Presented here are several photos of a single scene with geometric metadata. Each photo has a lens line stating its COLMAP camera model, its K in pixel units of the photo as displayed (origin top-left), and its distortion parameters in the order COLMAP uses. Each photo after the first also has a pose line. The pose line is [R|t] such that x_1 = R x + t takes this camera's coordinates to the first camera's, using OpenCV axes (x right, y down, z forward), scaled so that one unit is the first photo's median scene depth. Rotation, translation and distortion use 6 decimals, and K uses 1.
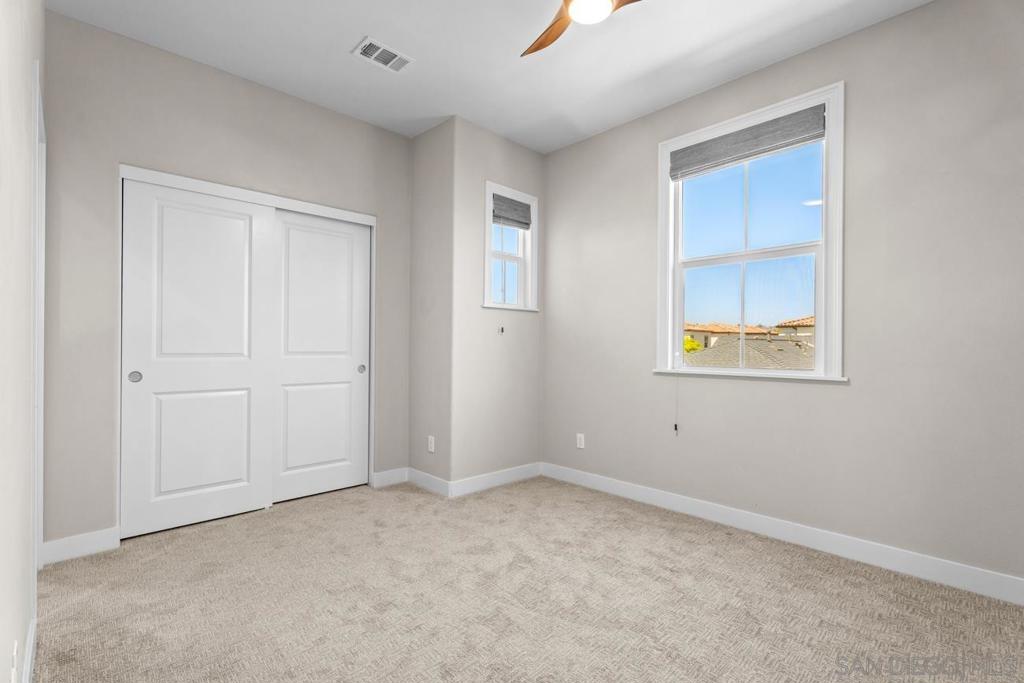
lens RADIAL K [[459.6, 0, 515.7], [0, 459.6, 344.9], [0, 0, 1]] dist [0.000253, 0.000151]
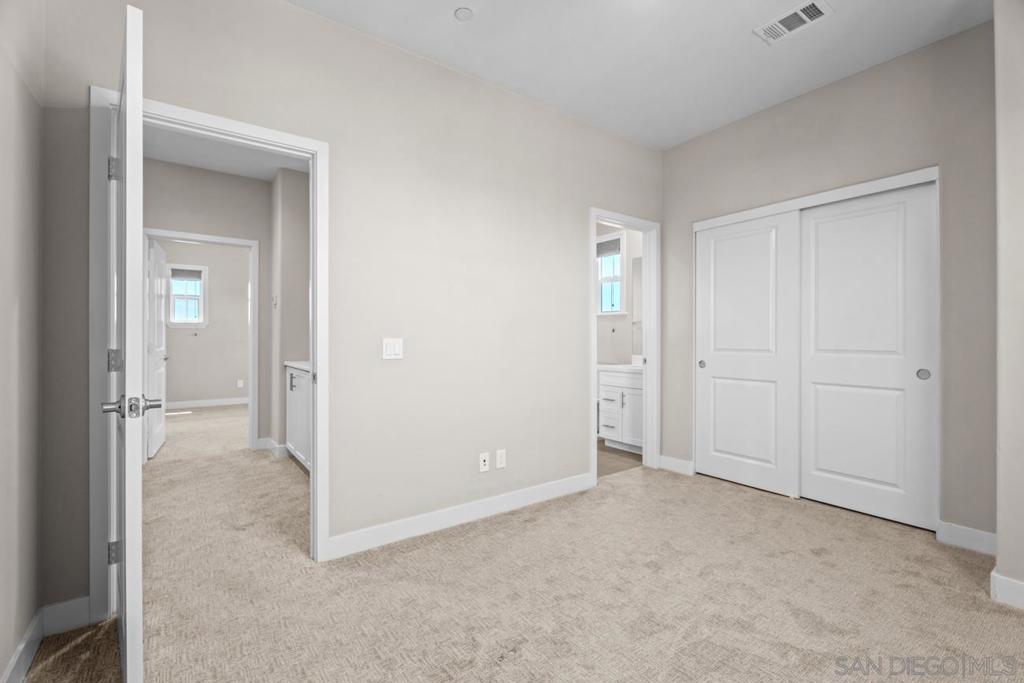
lens RADIAL K [[456.0, 0, 509.3], [0, 456.0, 333.7], [0, 0, 1]] dist [0.000011, 0.000503]
pose [[-0.145267, -0.017686, -0.989234, 0.677816], [0.001187, 0.999836, -0.018050, -0.002291], [0.989392, -0.003797, -0.145222, 0.588679]]
